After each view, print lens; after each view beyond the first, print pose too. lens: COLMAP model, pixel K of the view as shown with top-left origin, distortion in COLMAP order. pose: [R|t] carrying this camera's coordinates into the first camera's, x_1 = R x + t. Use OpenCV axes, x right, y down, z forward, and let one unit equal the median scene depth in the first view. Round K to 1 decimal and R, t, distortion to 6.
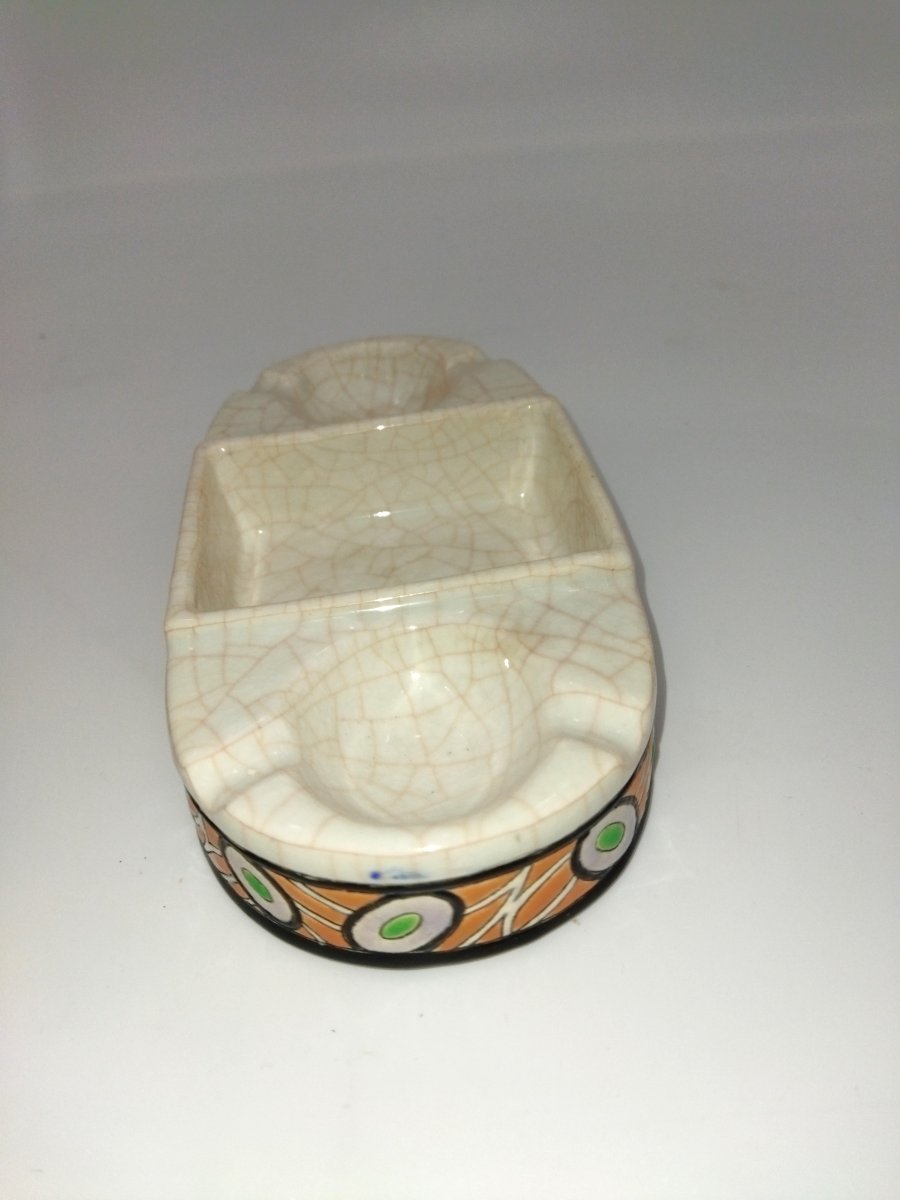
lens RADIAL K [[927.6, 0, 450.0], [0, 927.6, 600.0], [0, 0, 1]] dist [-0.048697, -0.003398]
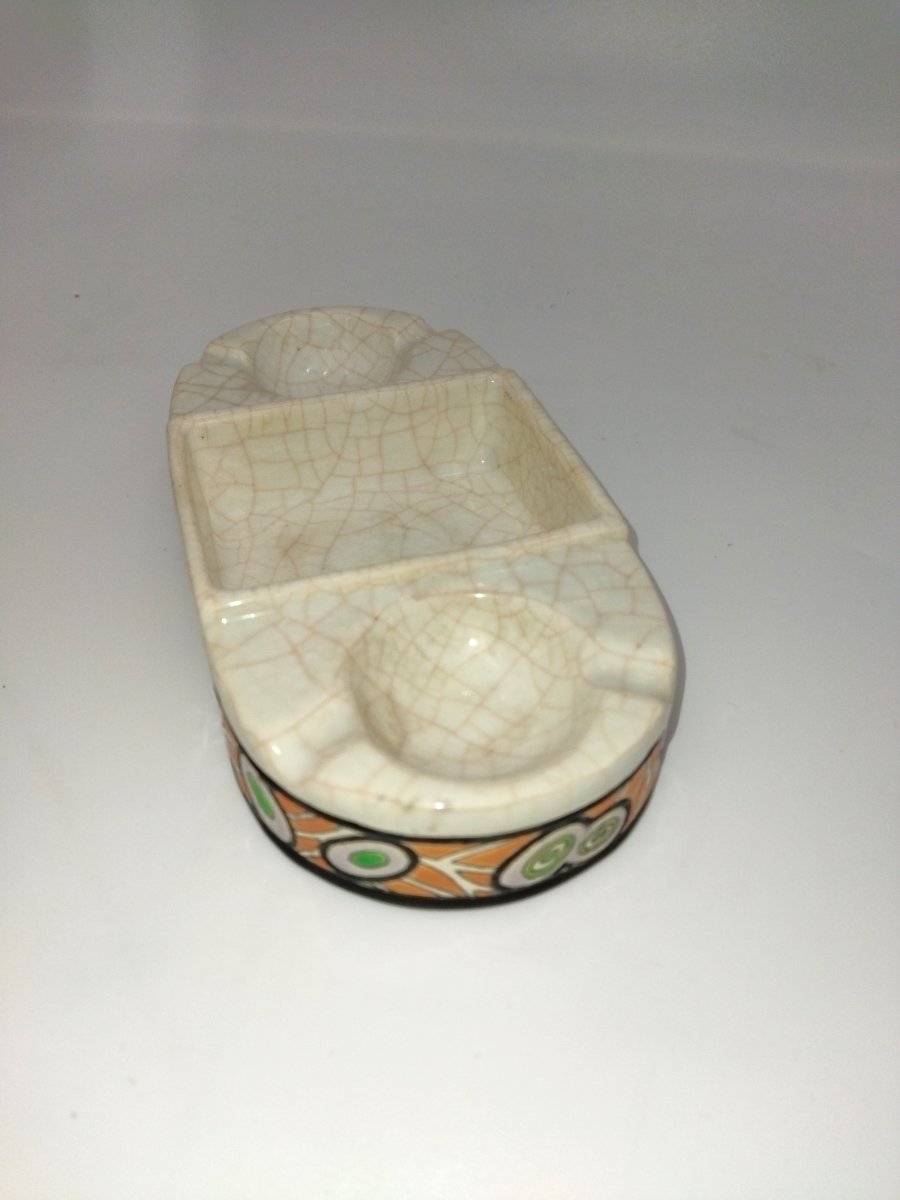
lens RADIAL K [[927.6, 0, 450.0], [0, 927.6, 600.0], [0, 0, 1]] dist [-0.048697, -0.003398]
pose [[-0.980383, 0.185403, -0.066899, -0.042685], [-0.044315, 0.123381, 0.991369, -1.027087], [0.192057, 0.974886, -0.112744, 1.161351]]
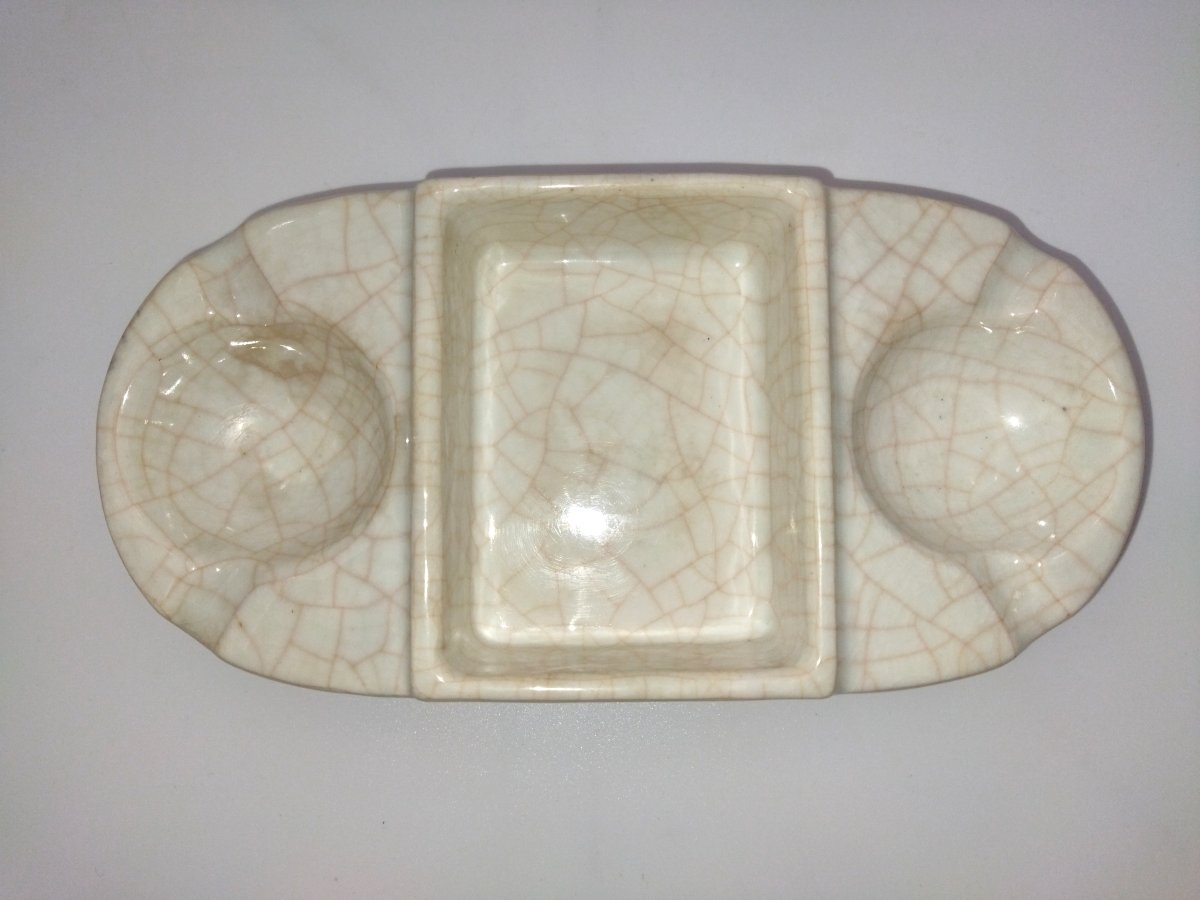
lens RADIAL K [[941.2, 0, 600.0], [0, 941.2, 450.0], [0, 0, 1]] dist [-0.003364, -0.001223]
pose [[0.121576, -0.978537, 0.166388, -0.197752], [0.623699, 0.205717, 0.754109, -0.660644], [-0.772152, 0.012094, 0.635322, 0.462266]]
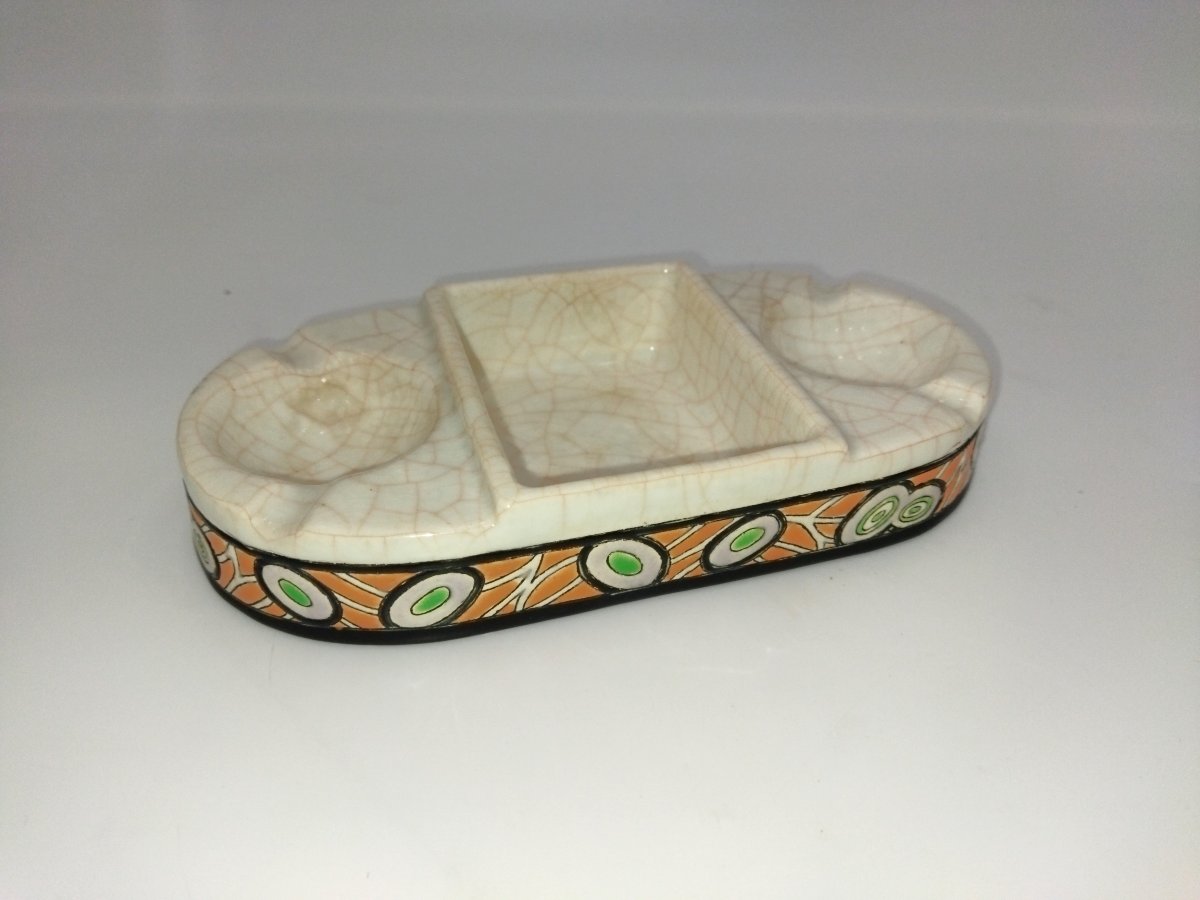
lens RADIAL K [[927.6, 0, 600.0], [0, 927.6, 450.0], [0, 0, 1]] dist [-0.048697, -0.003398]
pose [[-0.177234, -0.508214, 0.842797, -0.901399], [0.613334, 0.612685, 0.498435, -0.523047], [-0.769681, 0.605256, 0.203116, 0.786499]]
